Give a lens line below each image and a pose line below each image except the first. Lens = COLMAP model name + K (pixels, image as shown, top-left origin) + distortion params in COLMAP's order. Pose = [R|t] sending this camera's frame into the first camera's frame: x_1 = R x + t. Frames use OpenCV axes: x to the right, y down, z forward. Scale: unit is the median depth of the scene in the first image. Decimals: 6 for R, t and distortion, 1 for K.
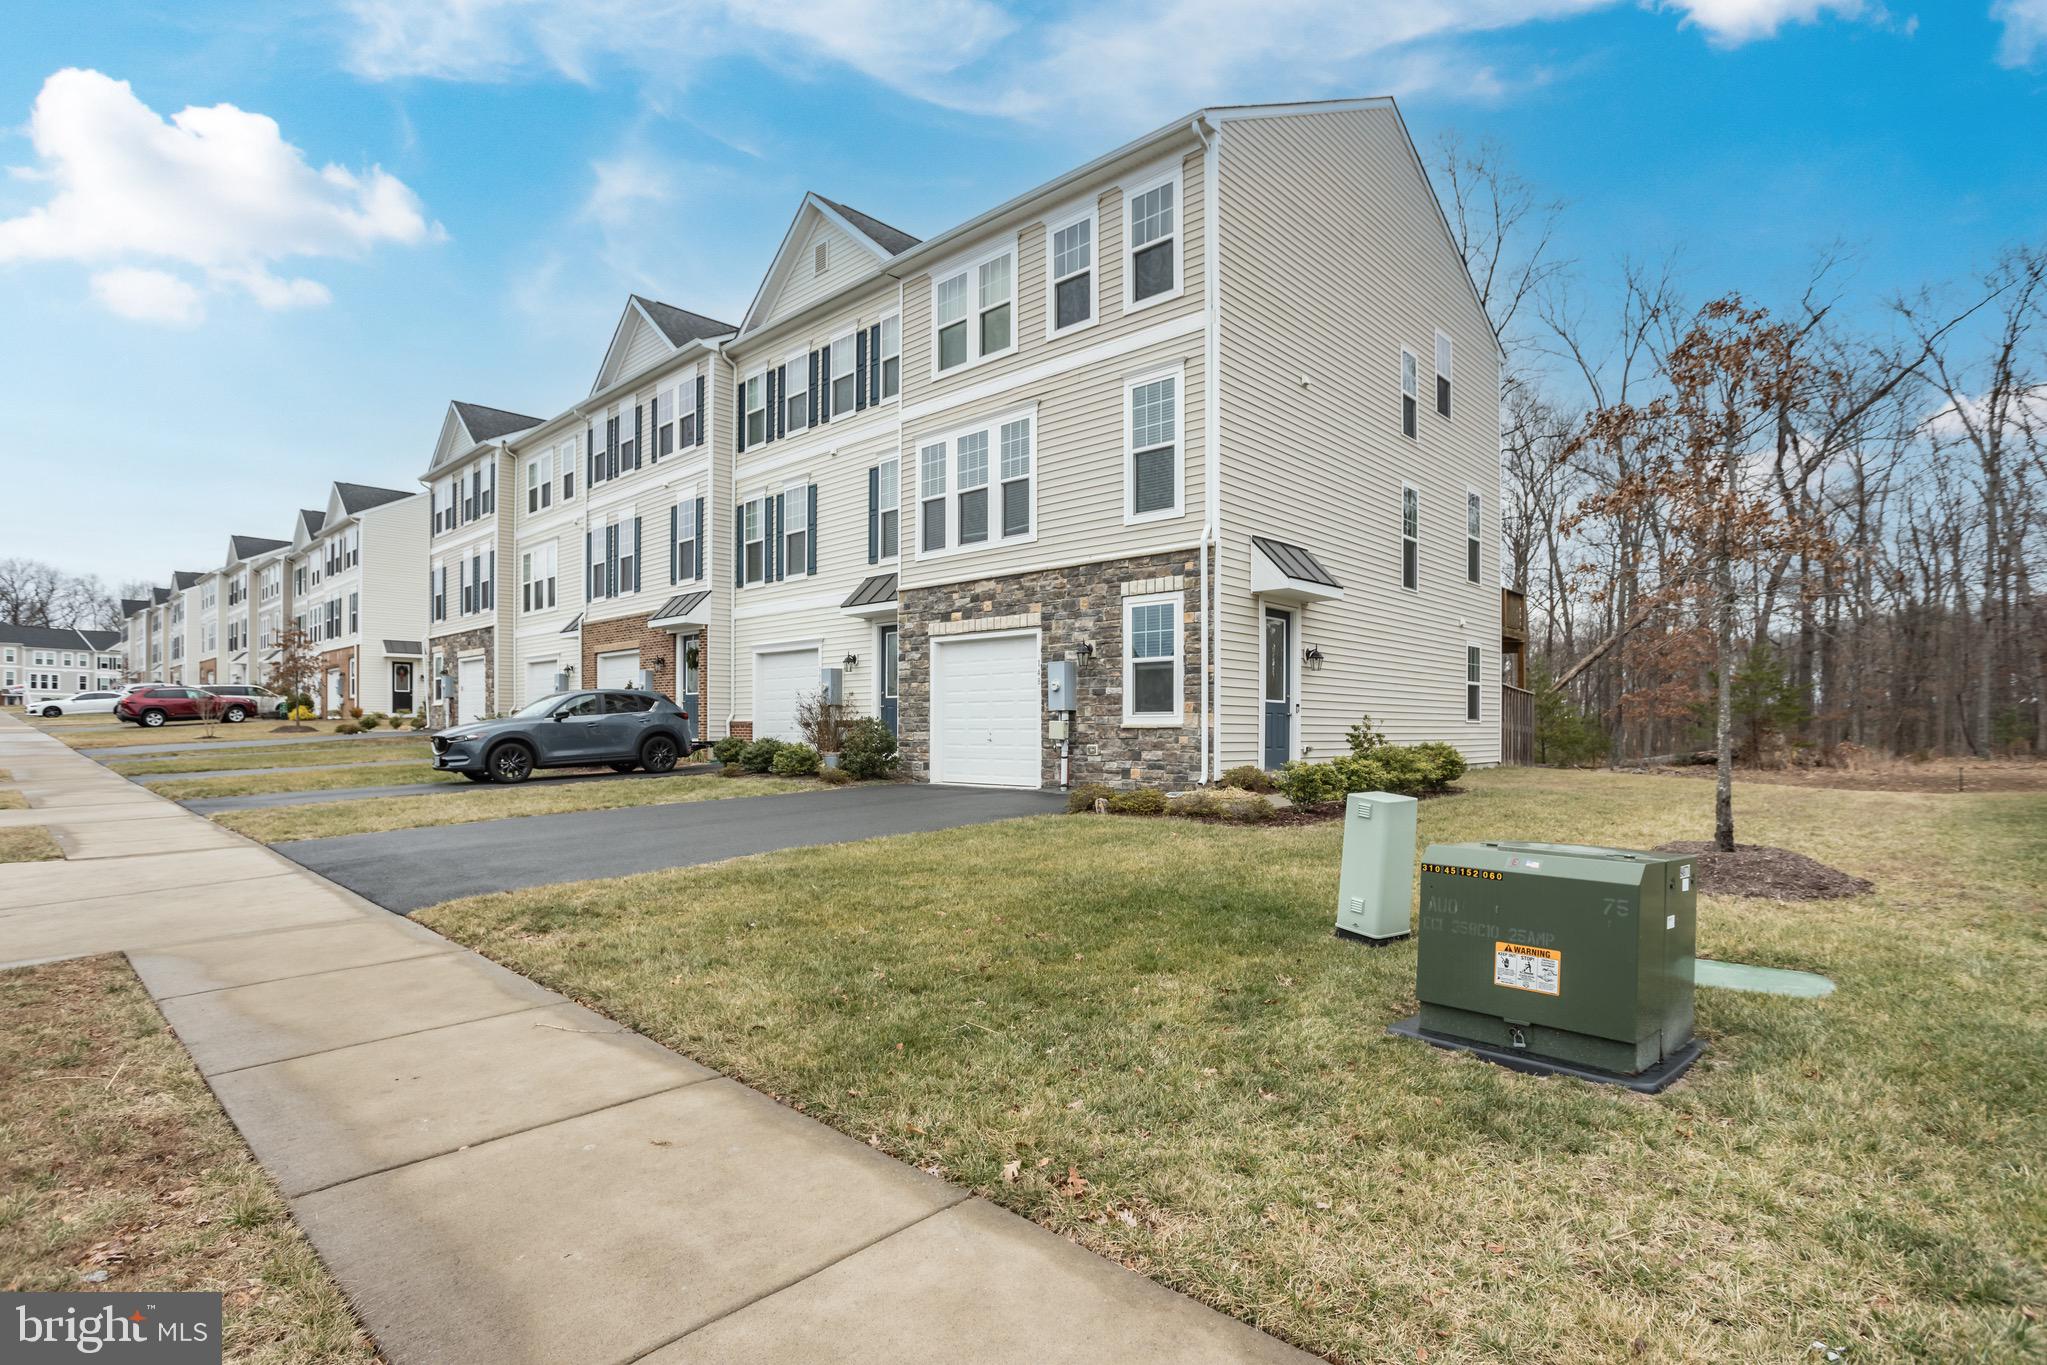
lens RADIAL K [[1003.6, 0, 1009.9], [0, 1003.6, 721.8], [0, 0, 1]] dist [-0.030105, 0.021663]
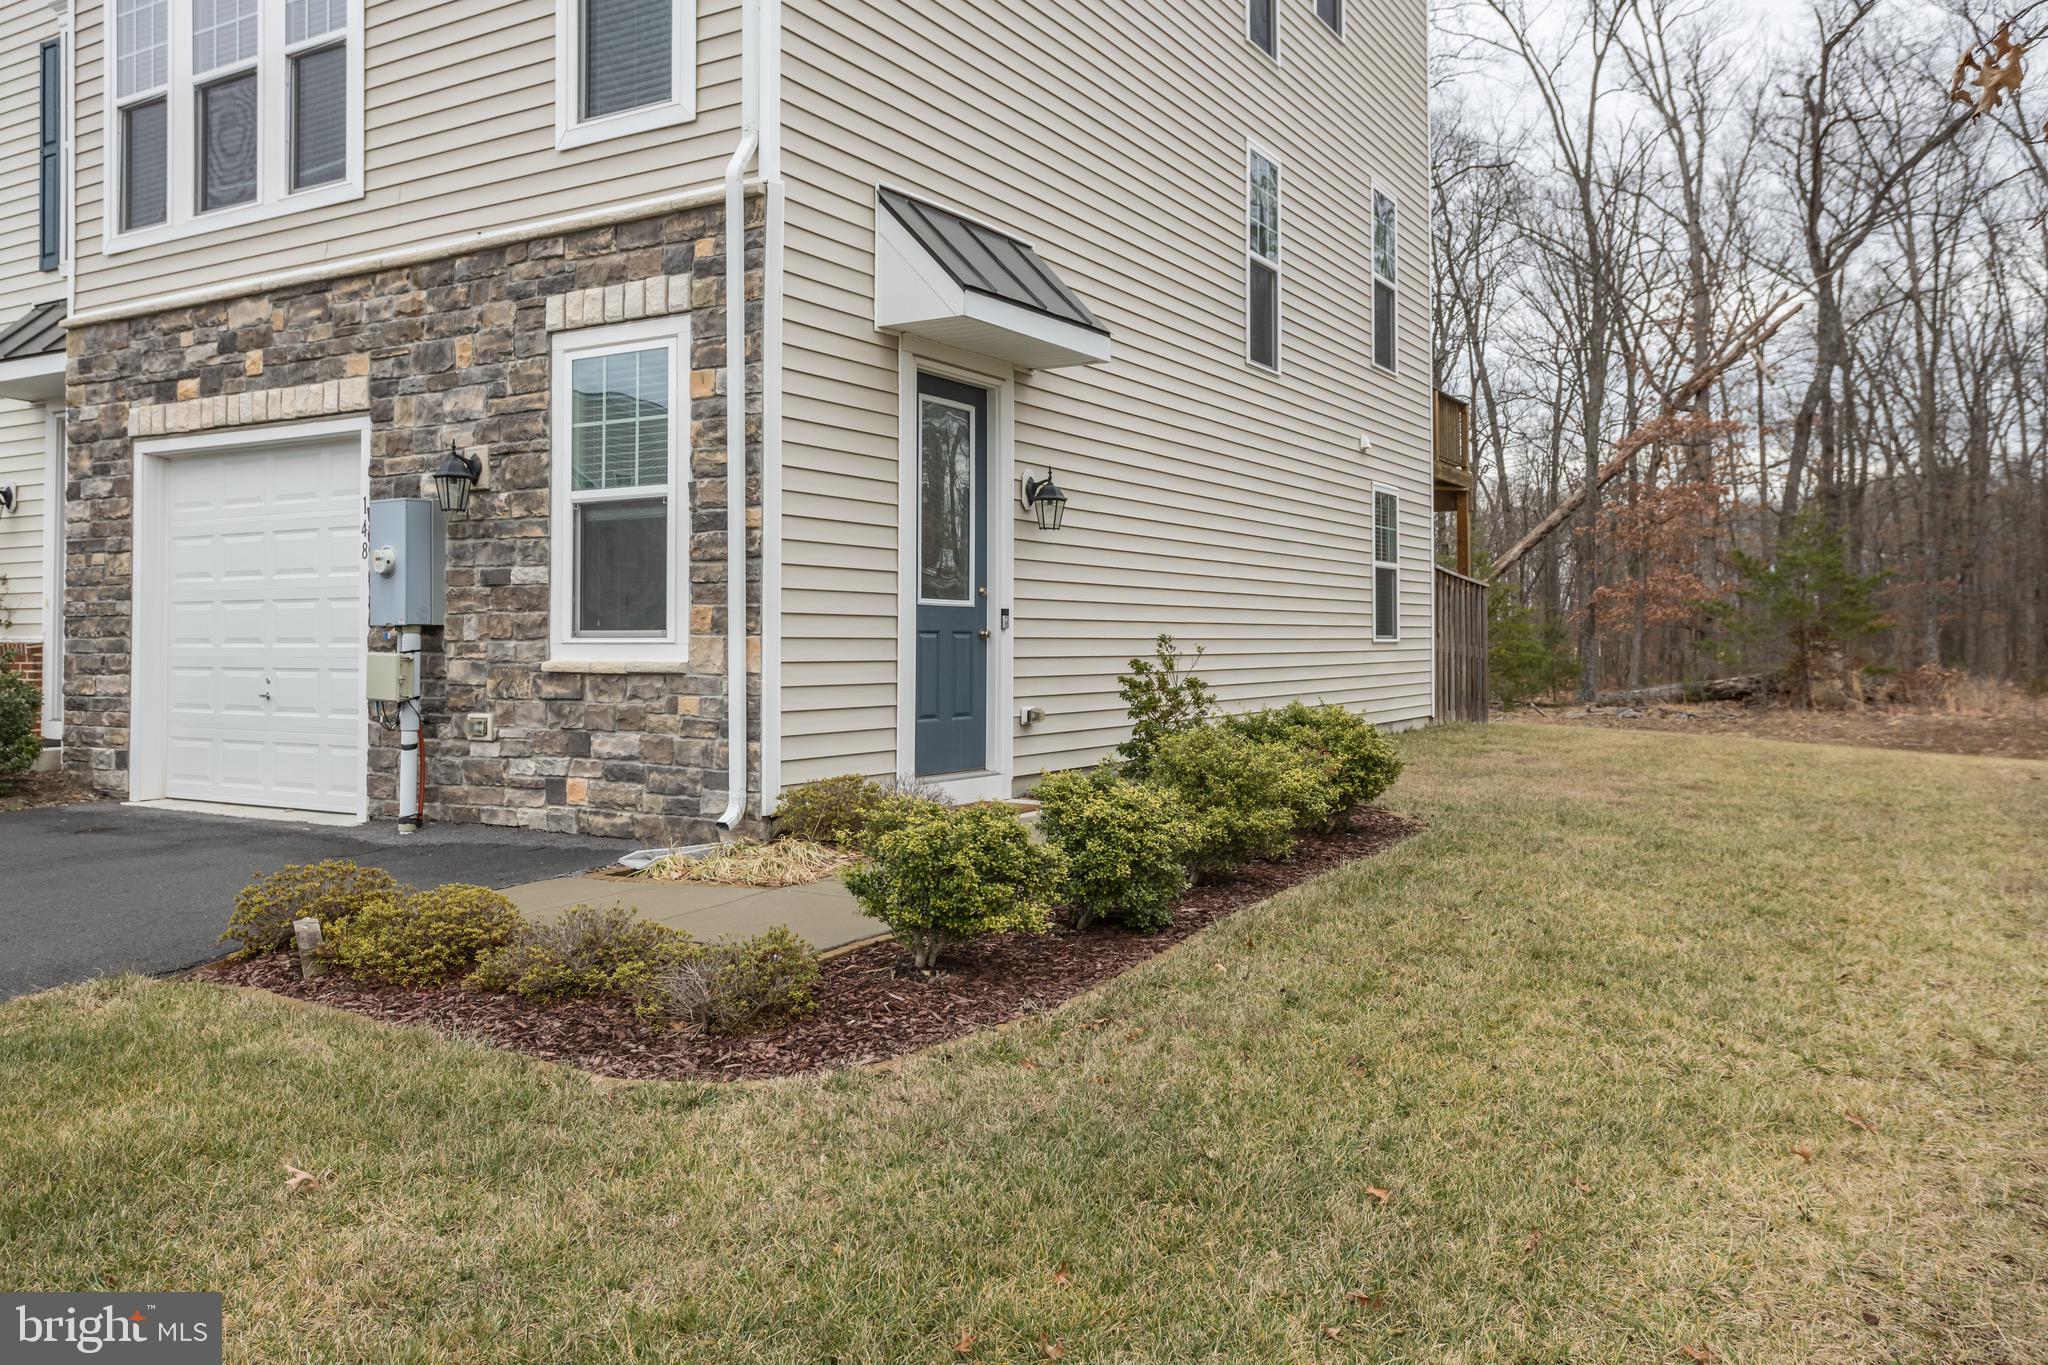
lens RADIAL K [[1630.2, 0, 902.5], [0, 1630.2, 596.7], [0, 0, 1]] dist [0.031134, 0.038123]
pose [[0.987075, 0.002710, 0.160237, 0.142872], [0.000375, 0.999815, -0.019225, -0.010334], [-0.160260, 0.019037, 0.986891, 0.350592]]
